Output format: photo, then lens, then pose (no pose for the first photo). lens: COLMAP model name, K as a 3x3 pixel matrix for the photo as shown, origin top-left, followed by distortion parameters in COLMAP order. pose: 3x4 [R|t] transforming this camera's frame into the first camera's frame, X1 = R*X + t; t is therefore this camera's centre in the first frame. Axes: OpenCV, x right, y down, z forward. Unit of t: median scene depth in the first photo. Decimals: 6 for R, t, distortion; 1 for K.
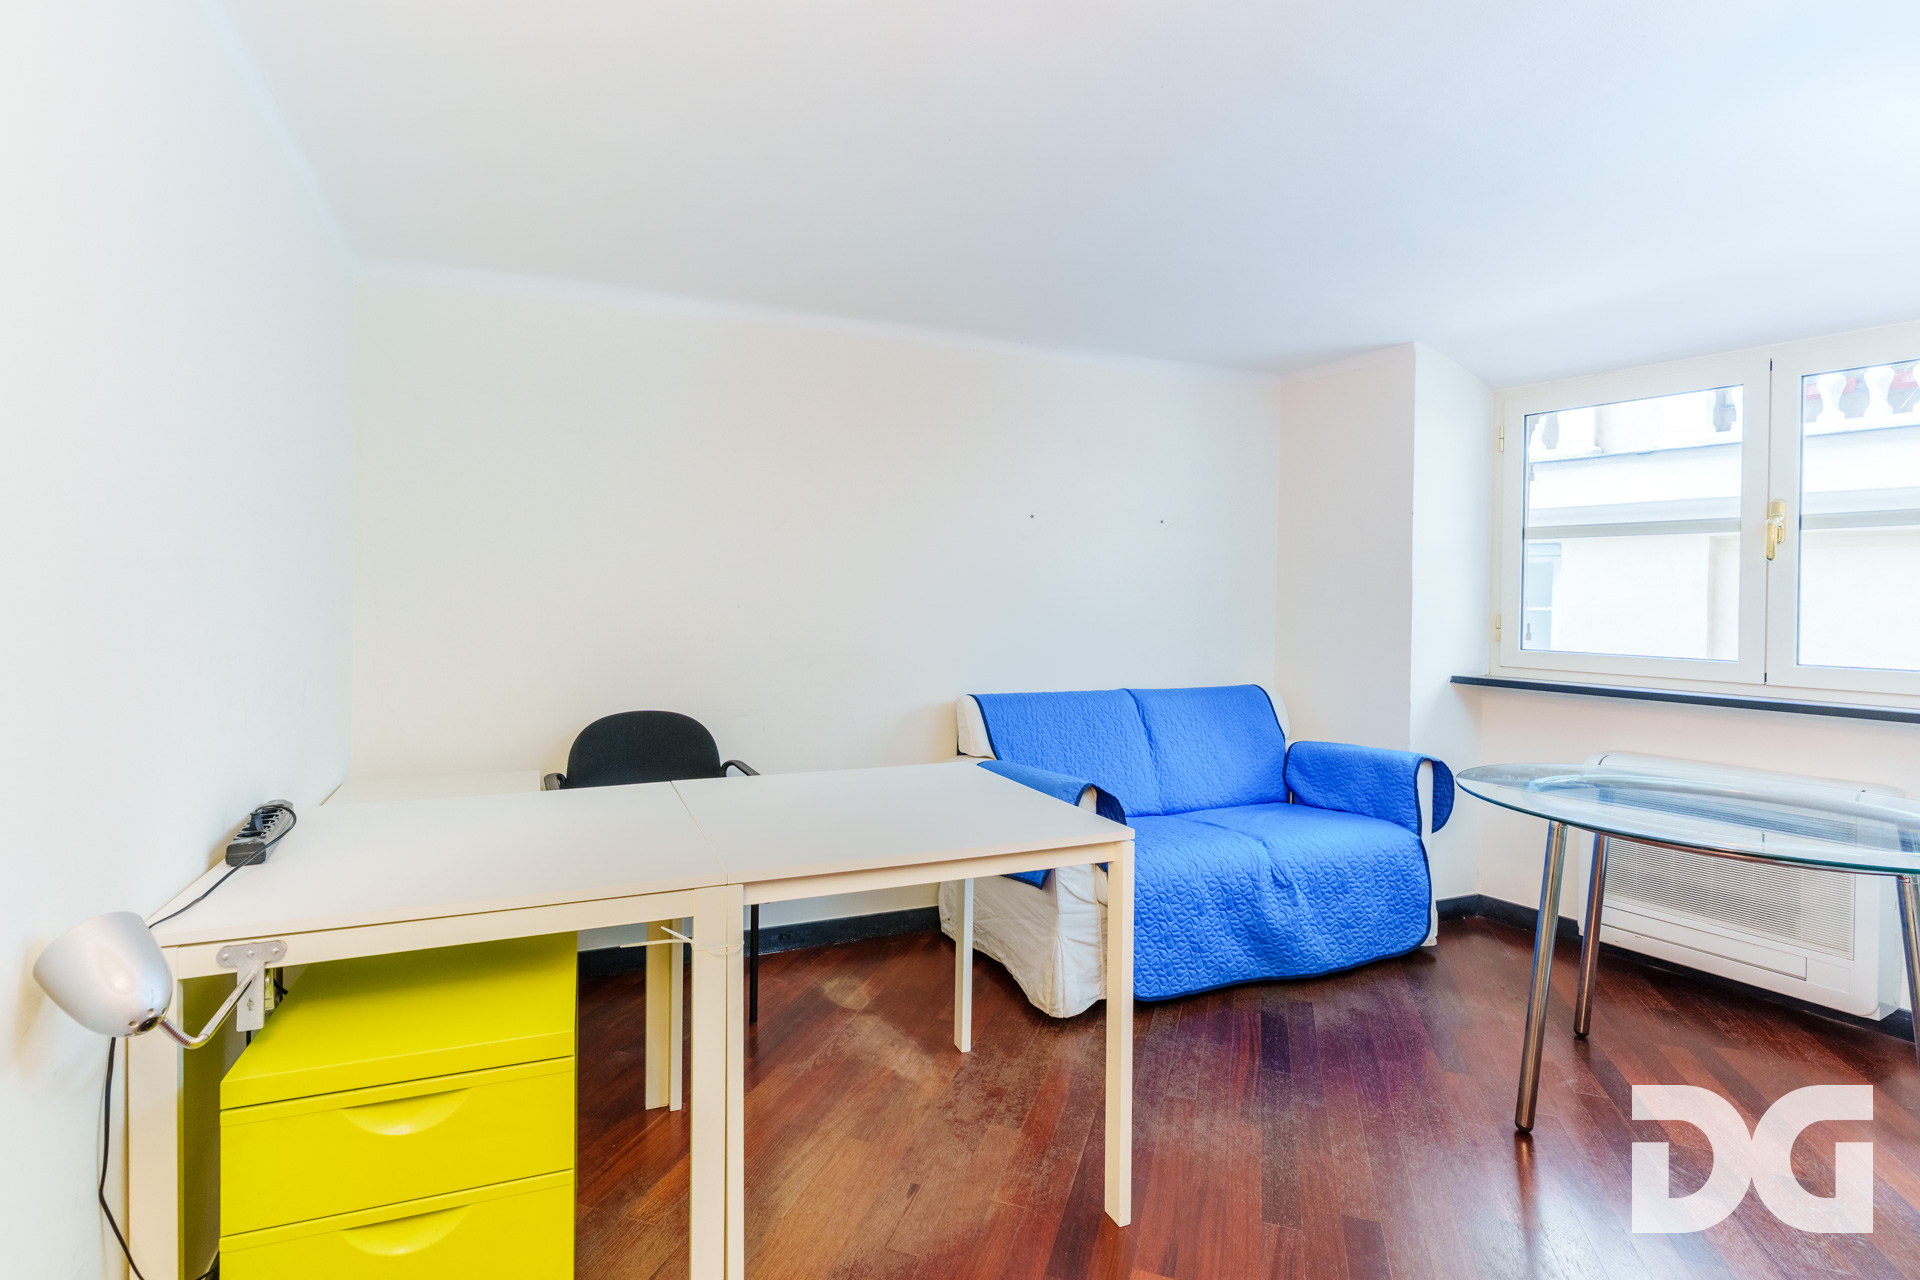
lens RADIAL K [[915.8, 0, 940.9], [0, 915.8, 602.0], [0, 0, 1]] dist [0.005123, 0.000782]
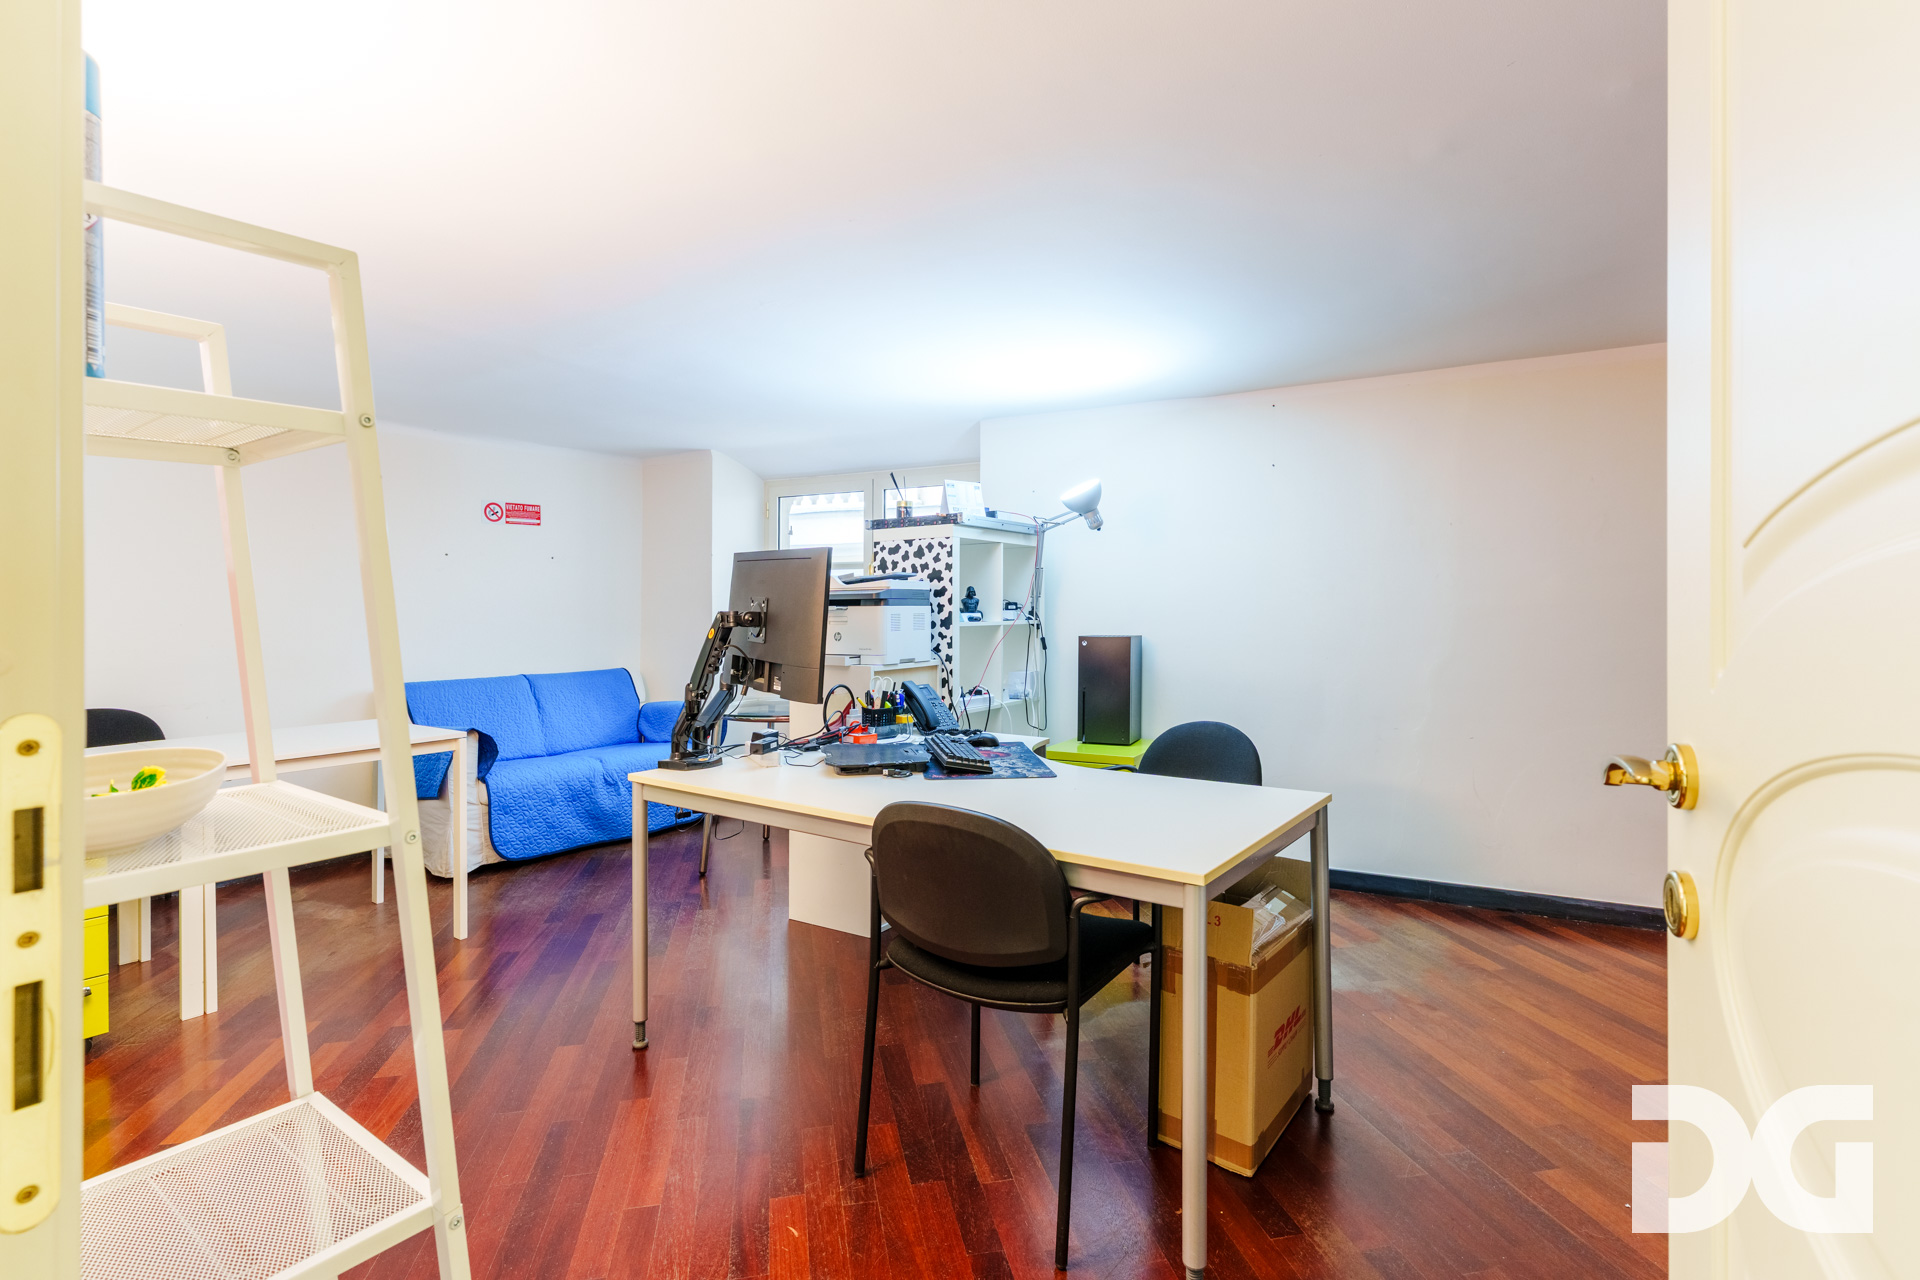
lens RADIAL K [[915.8, 0, 940.9], [0, 915.8, 602.0], [0, 0, 1]] dist [0.005123, 0.000782]
pose [[0.871789, -0.016724, 0.489595, 0.088587], [0.023112, 0.999708, -0.007005, 0.007579], [-0.489335, 0.017423, 0.871922, -0.729265]]
